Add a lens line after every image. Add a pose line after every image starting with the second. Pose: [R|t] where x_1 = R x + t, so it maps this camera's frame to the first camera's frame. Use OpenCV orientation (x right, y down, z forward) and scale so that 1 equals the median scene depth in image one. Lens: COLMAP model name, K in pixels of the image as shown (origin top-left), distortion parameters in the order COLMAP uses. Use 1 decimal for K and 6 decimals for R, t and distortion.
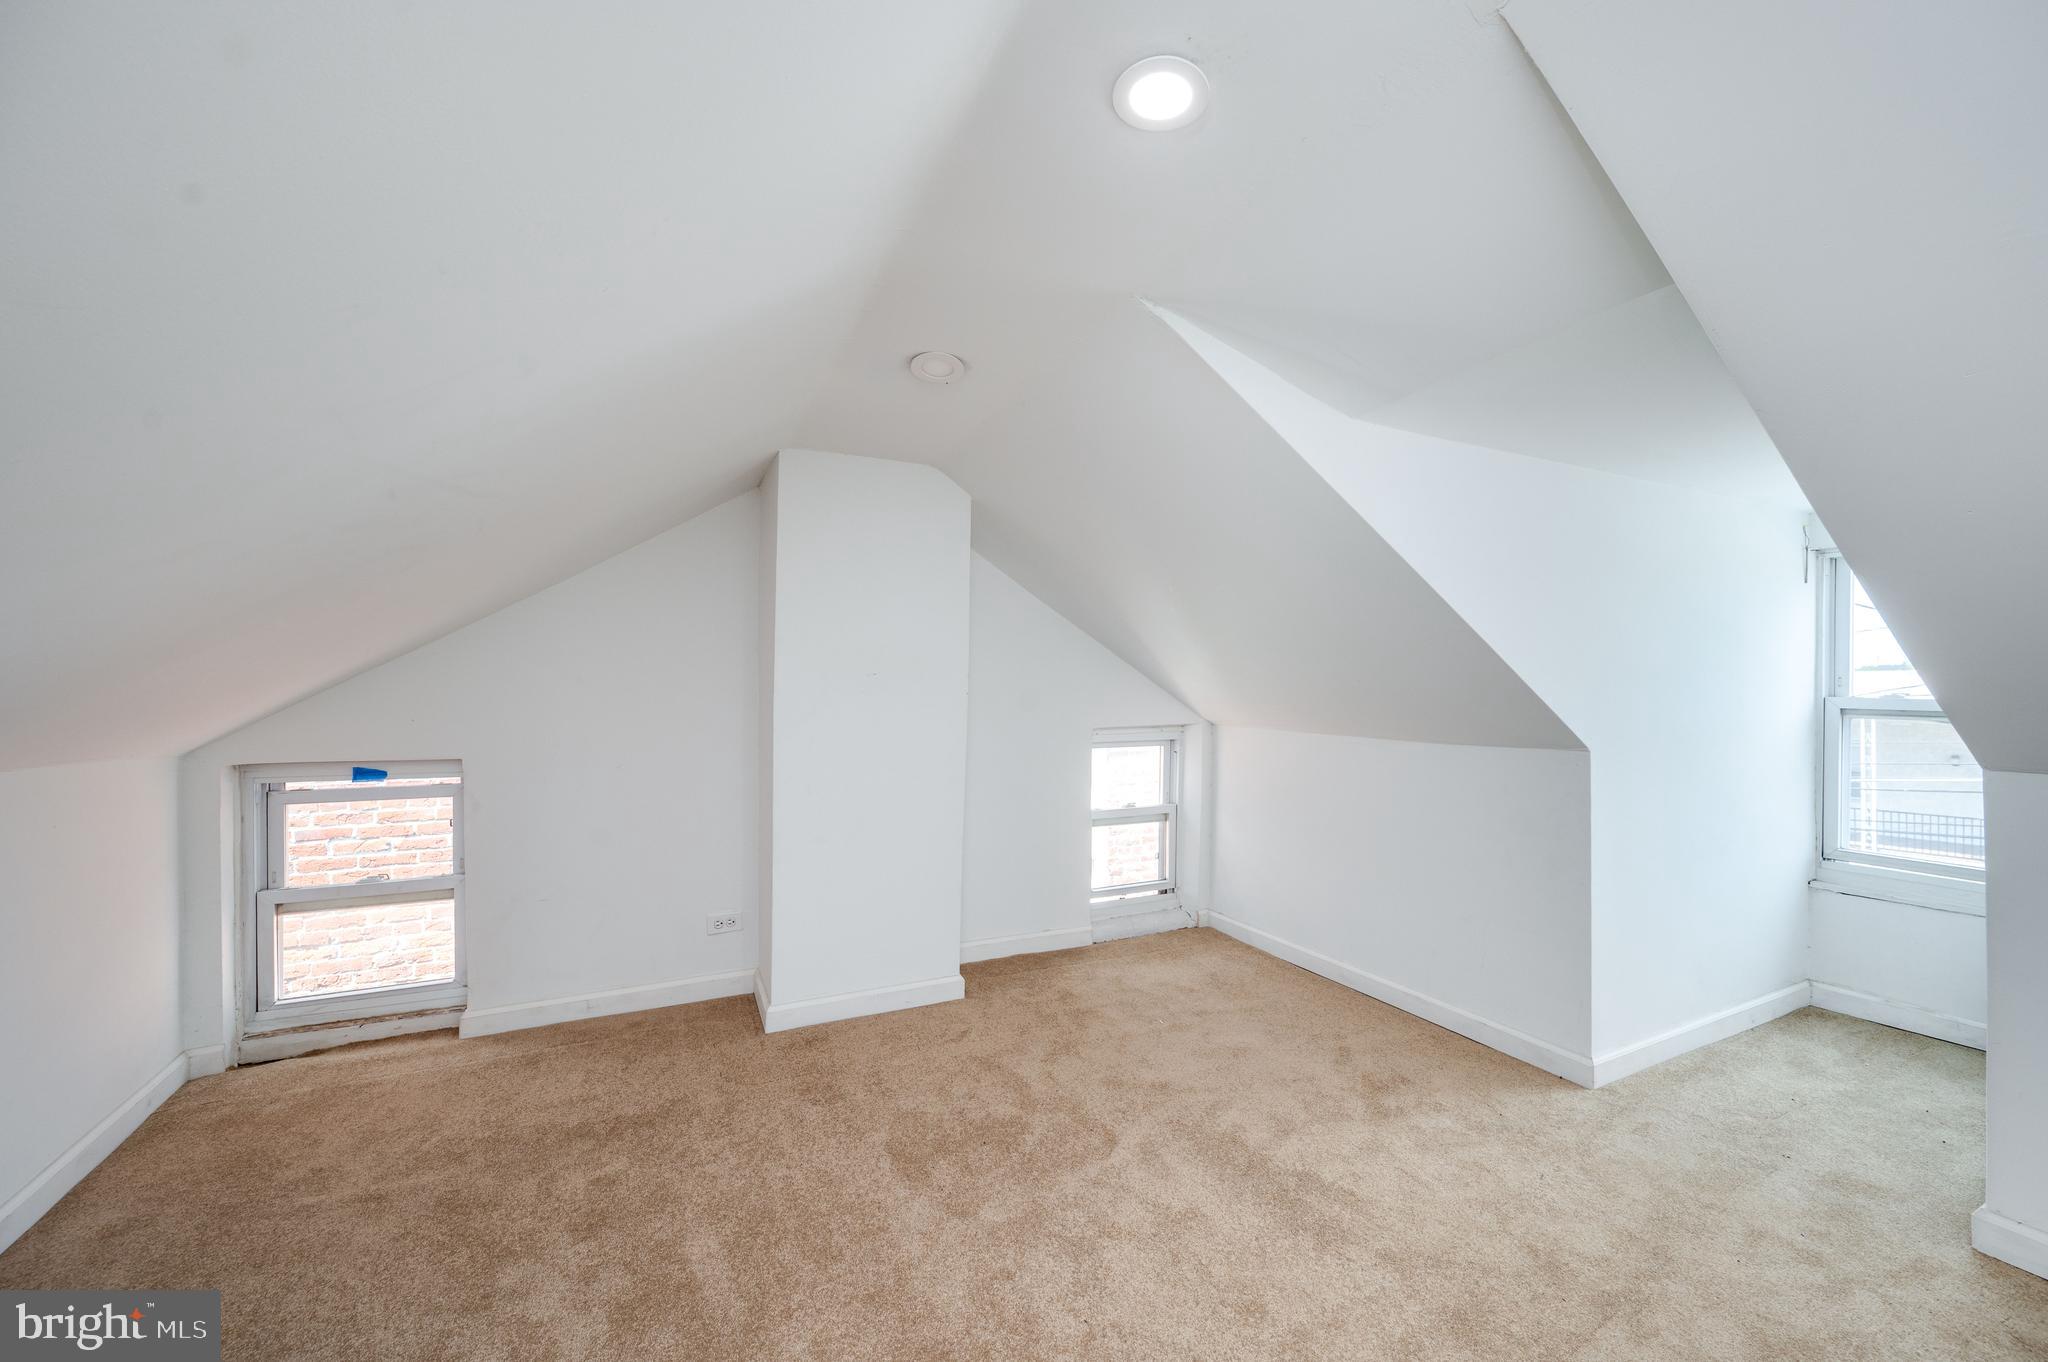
lens RADIAL K [[829.8, 0, 1020.5], [0, 829.8, 676.2], [0, 0, 1]] dist [-0.001586, -0.000257]
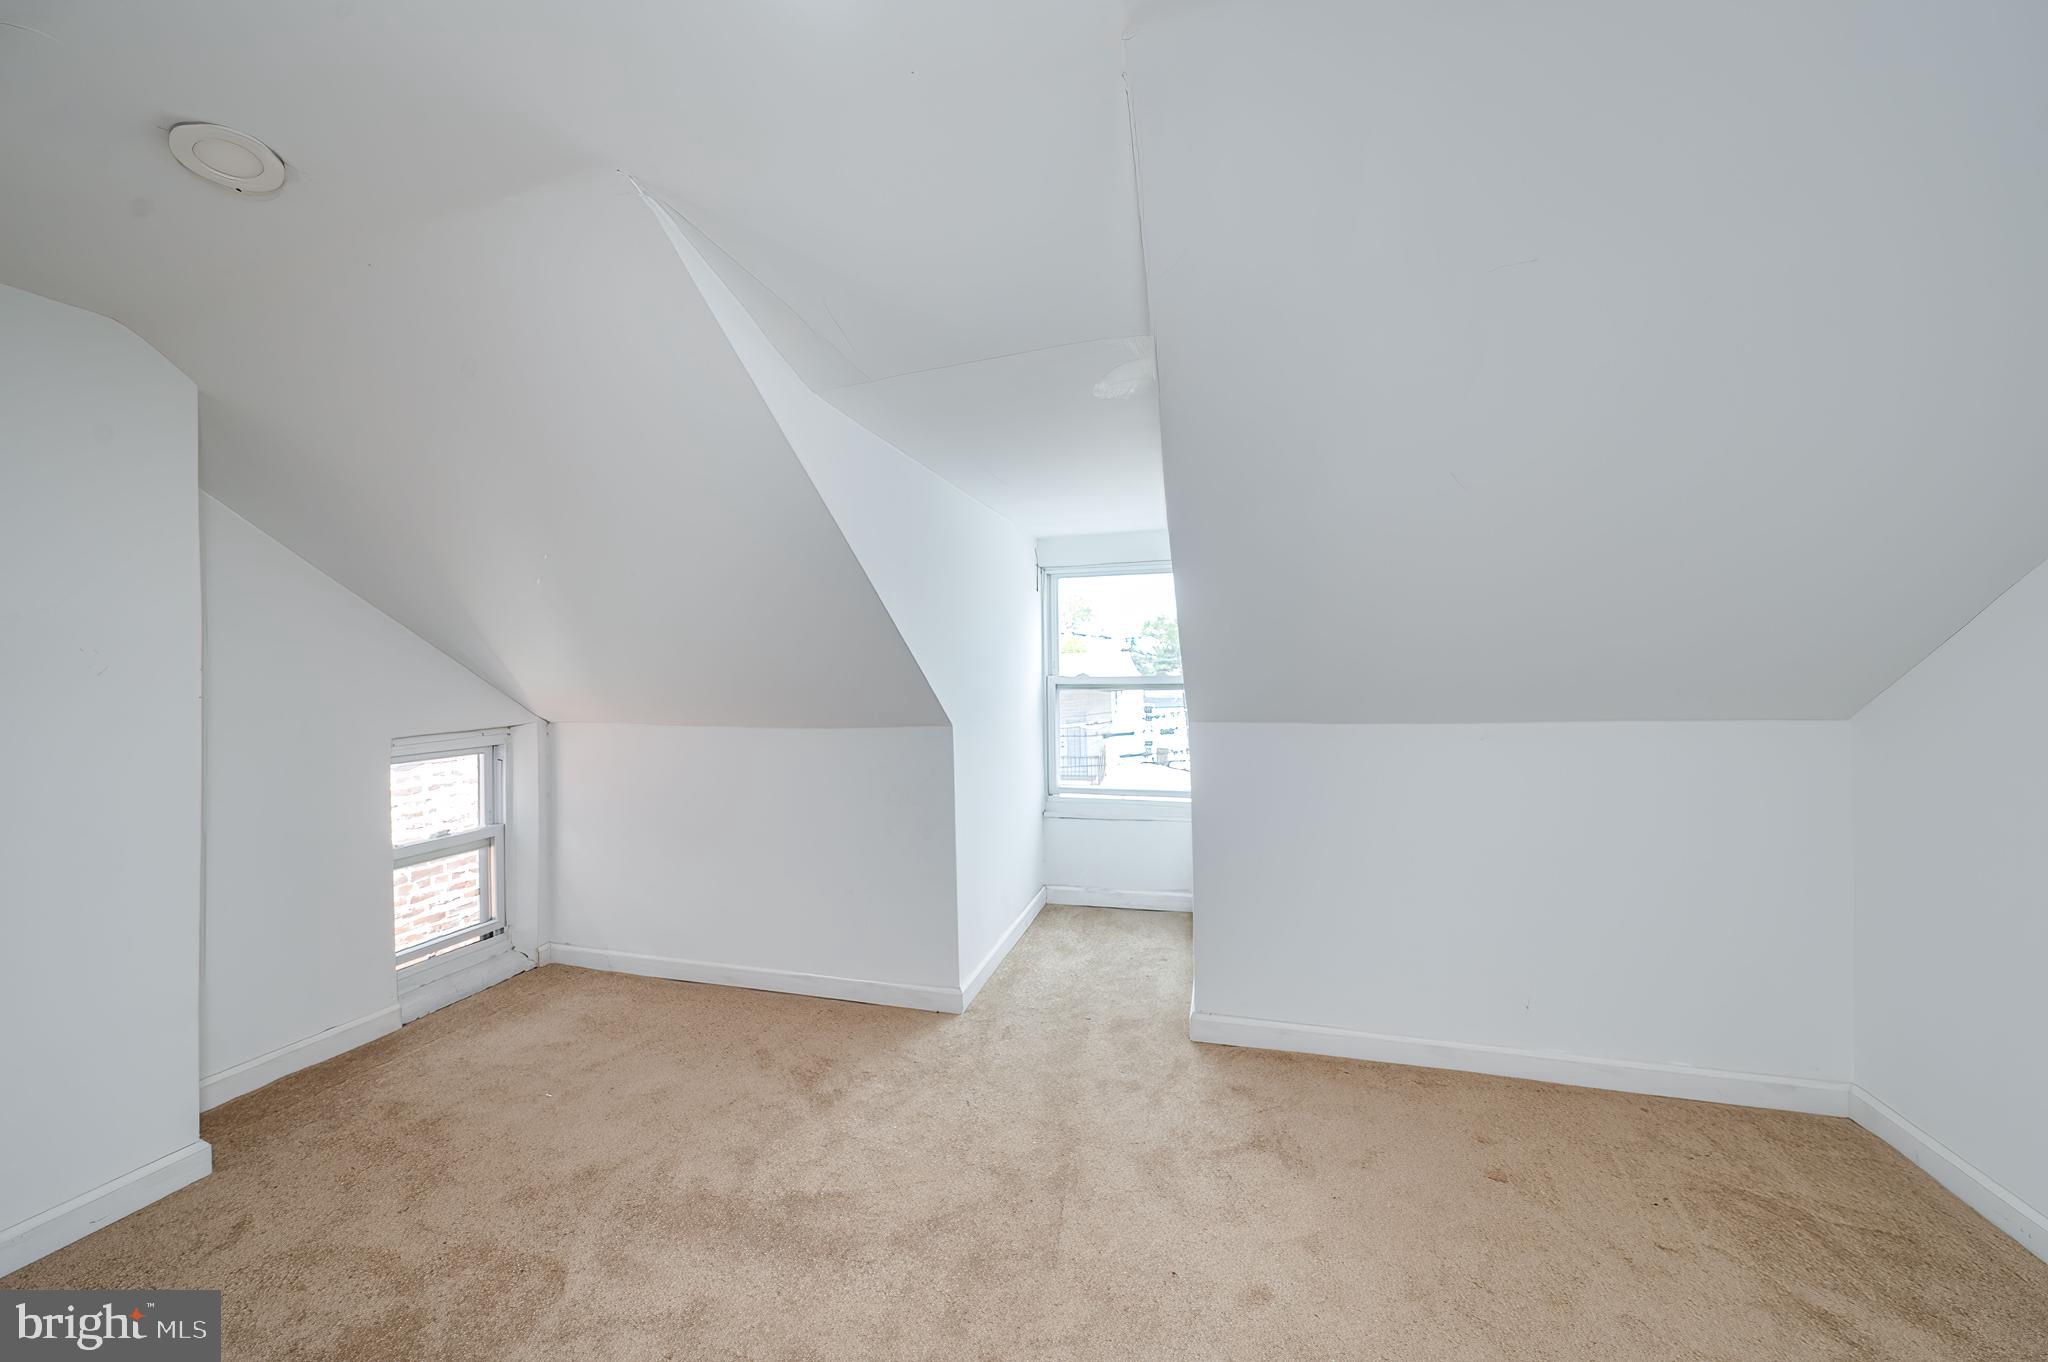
lens RADIAL K [[849.1, 0, 976.1], [0, 849.1, 673.8], [0, 0, 1]] dist [-0.002868, -0.000755]
pose [[0.690890, -0.017469, 0.722749, -0.144667], [0.010995, 0.999846, 0.013655, 0.001500], [-0.722877, -0.001487, 0.690976, 0.145727]]
